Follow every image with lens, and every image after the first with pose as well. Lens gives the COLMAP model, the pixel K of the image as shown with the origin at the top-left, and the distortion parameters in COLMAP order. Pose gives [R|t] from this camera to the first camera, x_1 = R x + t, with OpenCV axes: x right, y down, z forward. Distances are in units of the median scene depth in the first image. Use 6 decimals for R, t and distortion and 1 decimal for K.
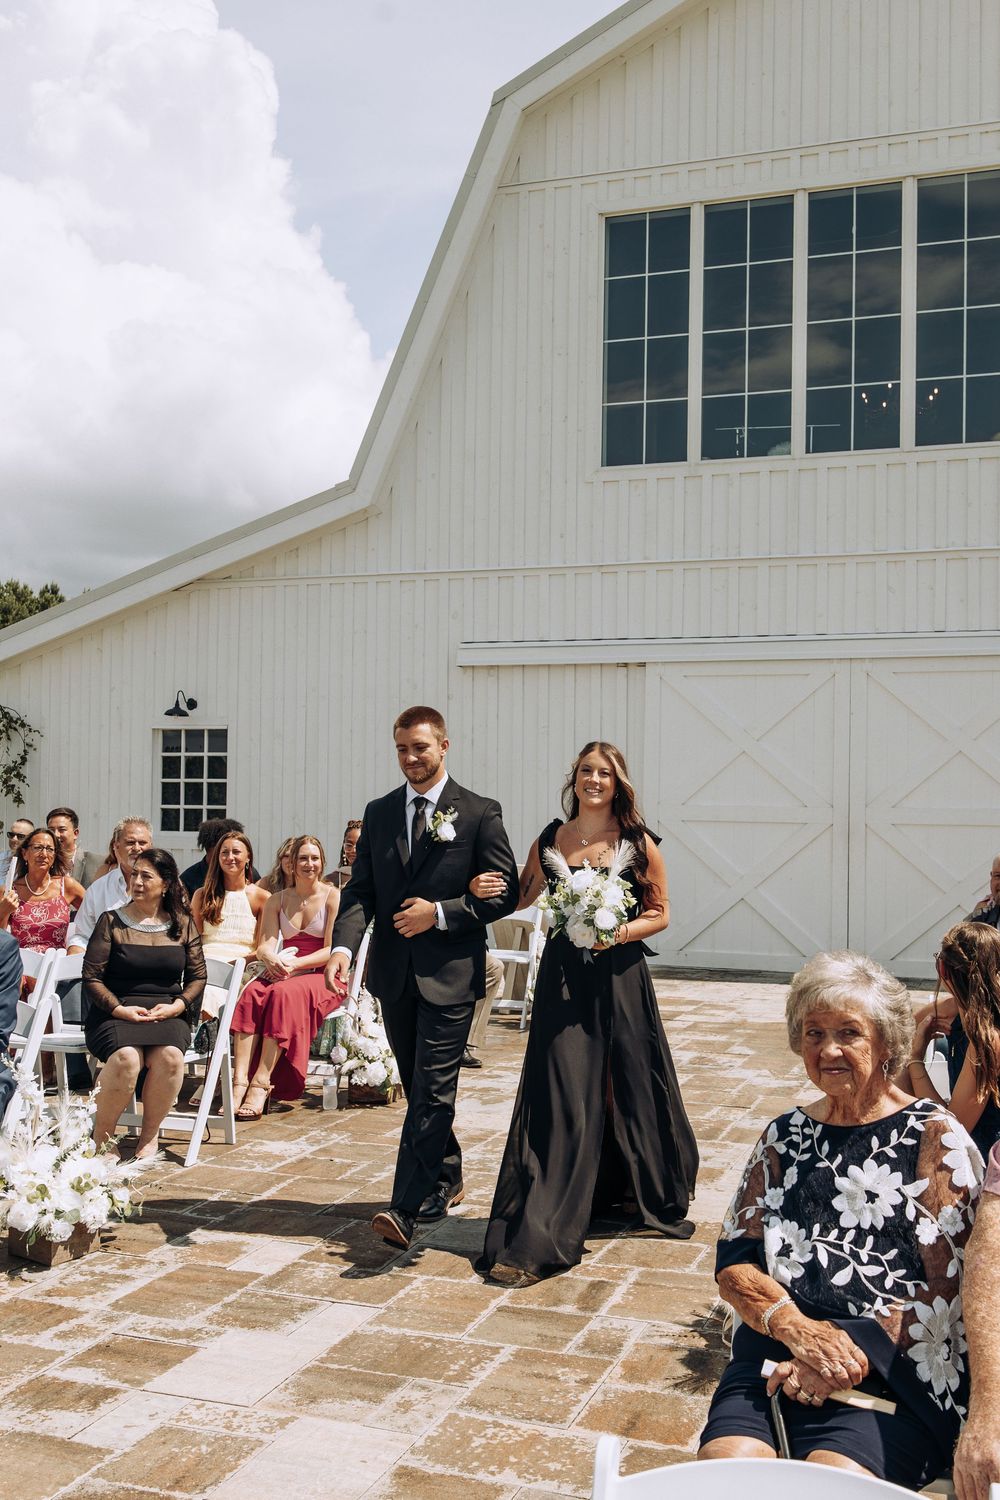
lens RADIAL K [[1516.0, 0, 517.8], [0, 1516.0, 761.4], [0, 0, 1]] dist [0.011575, -0.026567]
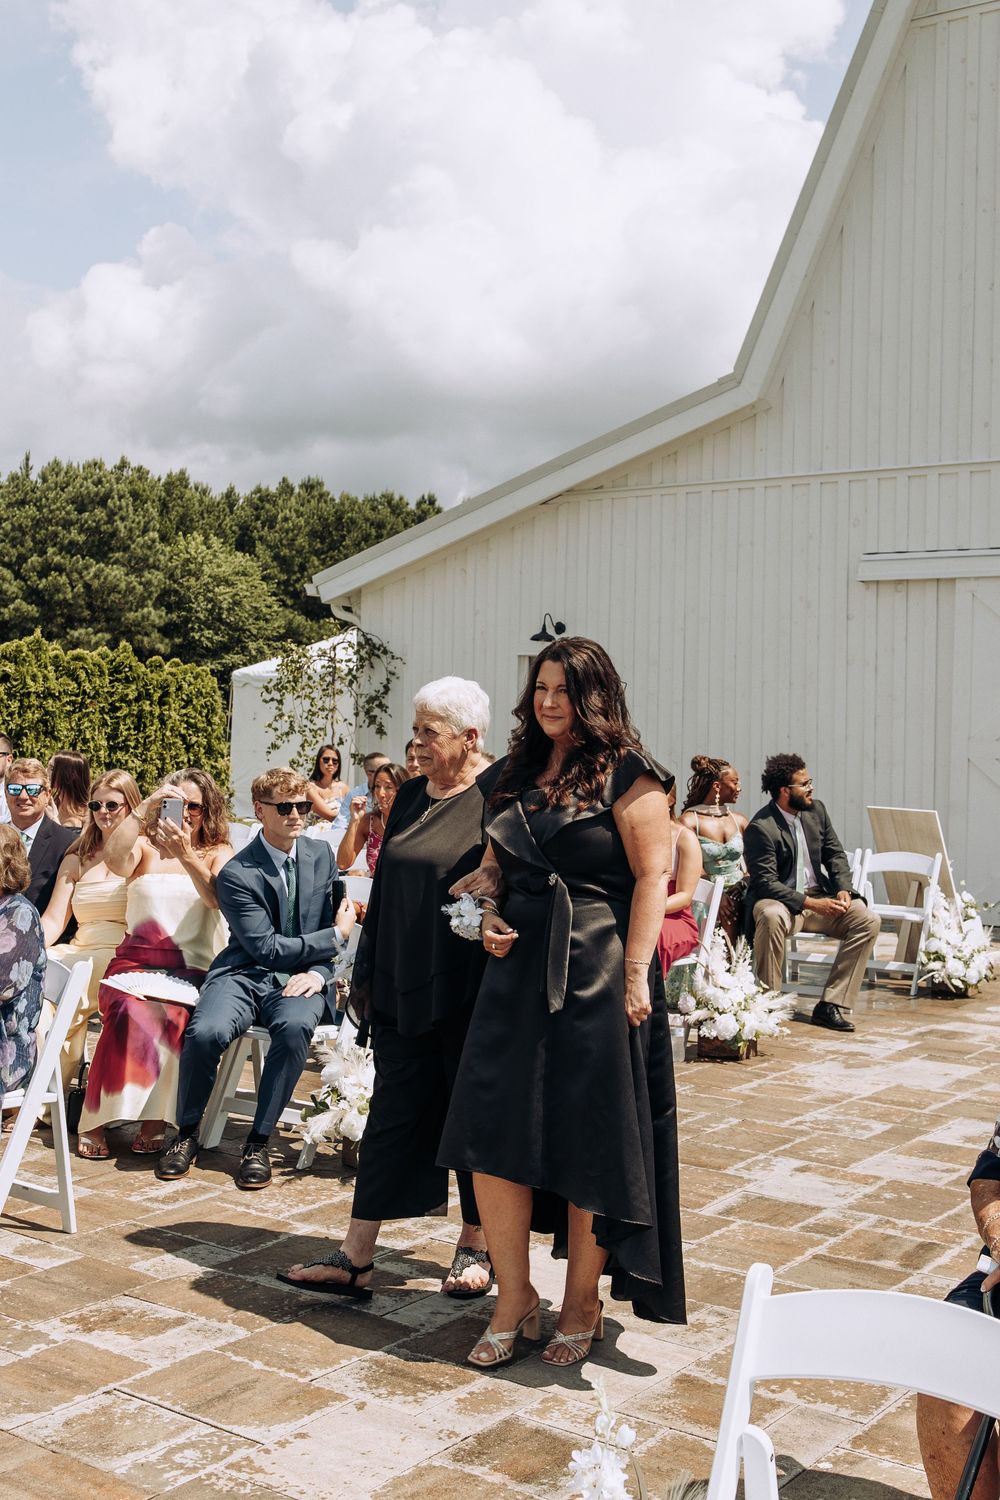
lens RADIAL K [[1813.5, 0, 388.6], [0, 1813.5, 714.3], [0, 0, 1]] dist [0.010730, -0.032883]
pose [[0.947334, 0.005357, -0.320201, 0.073276], [-0.001340, 0.999918, 0.012764, 0.000696], [0.320243, -0.011663, 0.947264, -0.131931]]
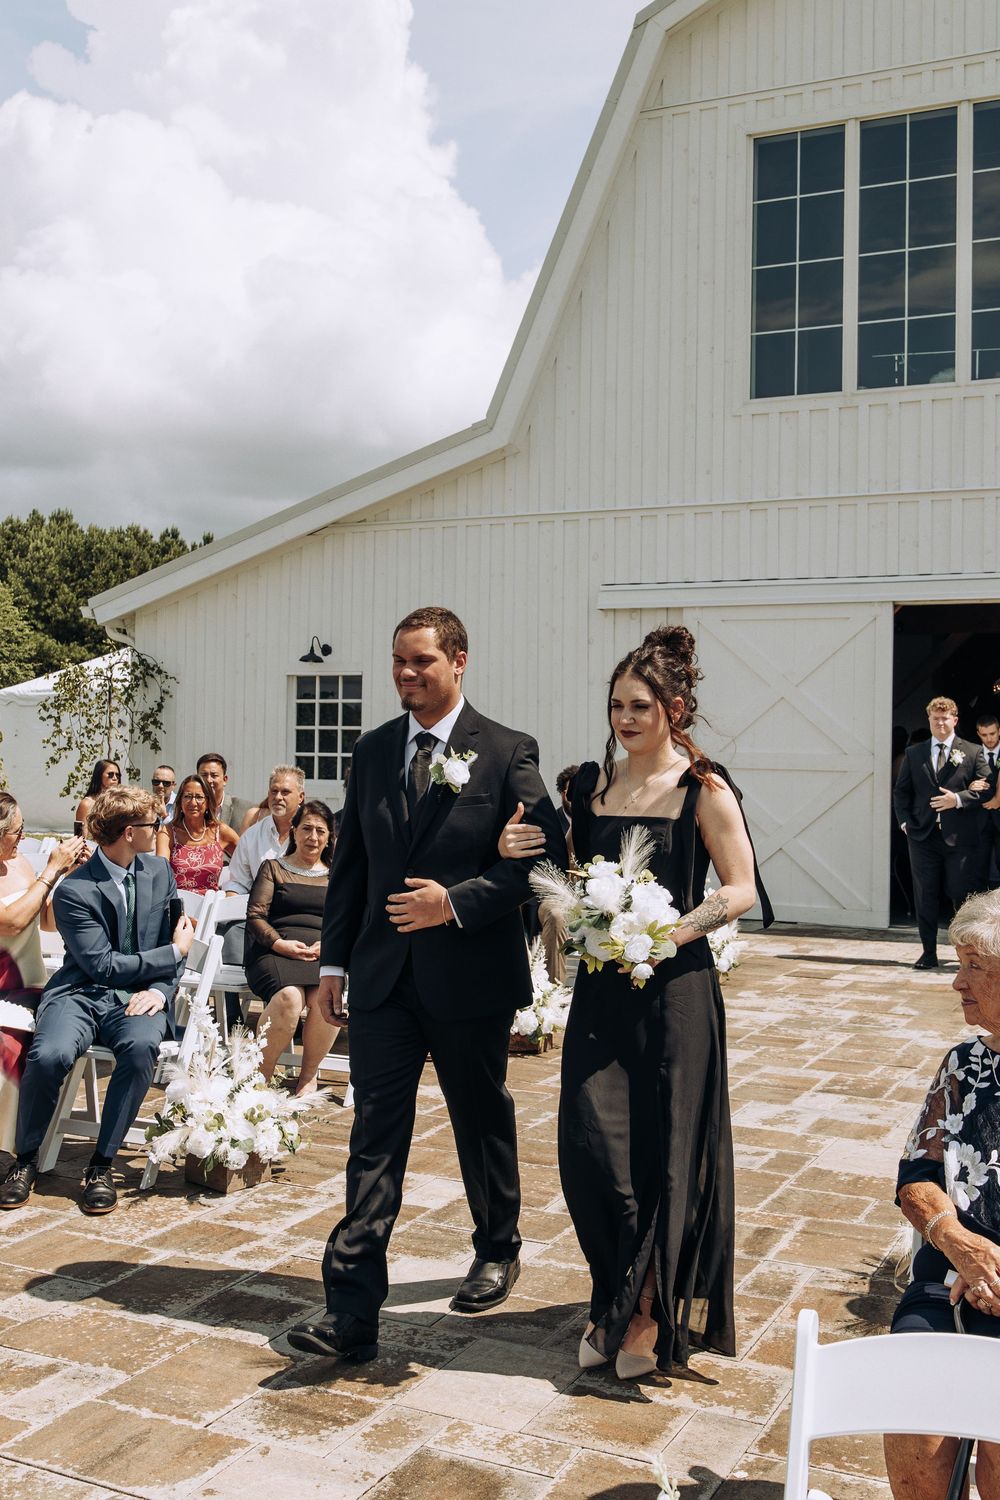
lens RADIAL K [[1622.2, 0, 442.8], [0, 1622.2, 695.1], [0, 0, 1]] dist [0.010197, -0.029558]
pose [[0.992162, -0.001240, -0.124952, -0.017495], [0.000095, 0.999958, -0.009167, 0.002203], [0.124958, 0.009083, 0.992120, -0.066536]]
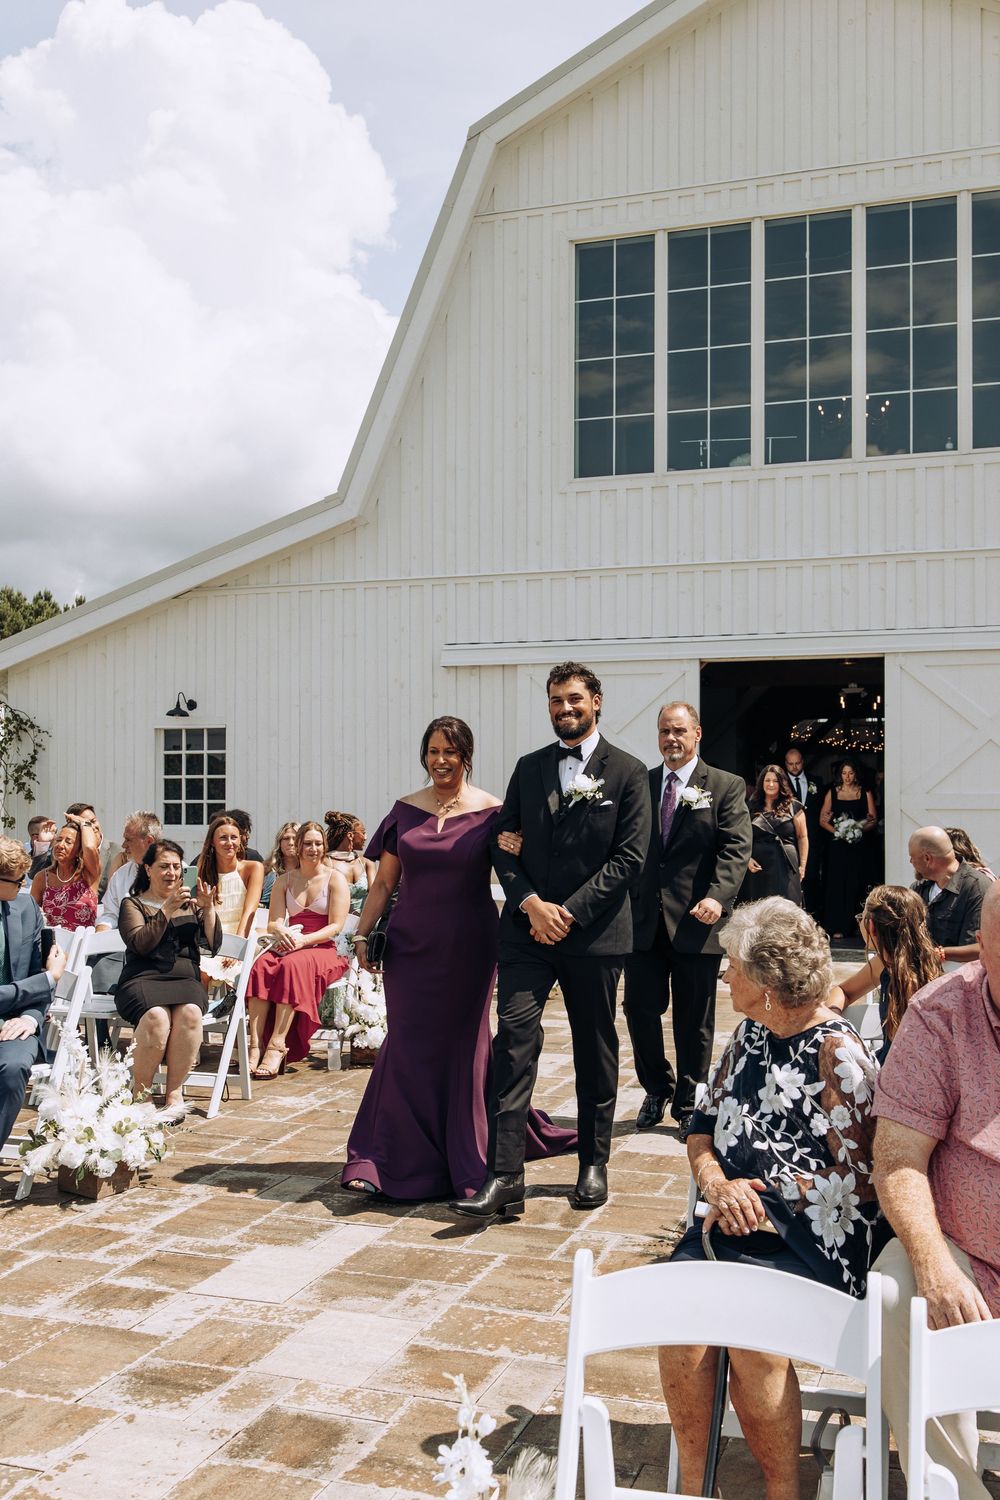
lens RADIAL K [[1488.5, 0, 515.0], [0, 1488.5, 767.7], [0, 0, 1]] dist [0.009756, -0.026002]
pose [[0.999854, -0.011785, 0.012411, -0.003668], [0.011709, 0.999912, 0.006163, 0.004973], [-0.012483, -0.006017, 0.999904, -0.092722]]
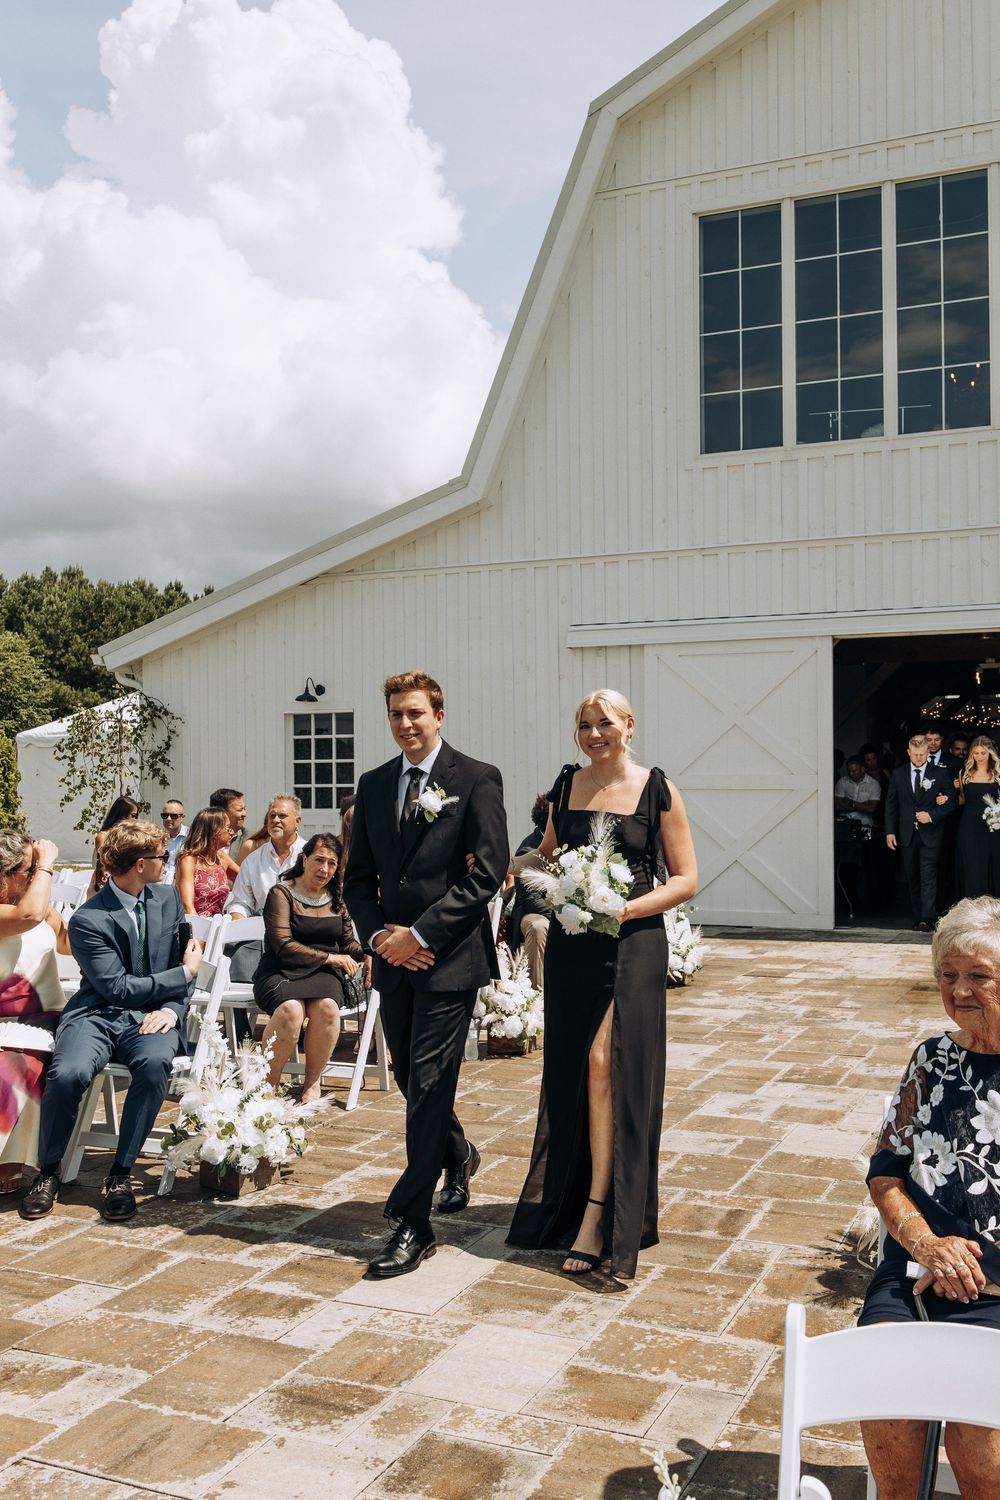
lens RADIAL K [[1459.8, 0, 498.0], [0, 1459.8, 748.8], [0, 0, 1]] dist [0.008382, -0.022886]
pose [[0.996839, -0.022143, -0.076297, -0.022864], [0.022619, 0.999730, 0.005379, 0.002312], [0.076157, -0.007088, 0.997071, -0.041399]]
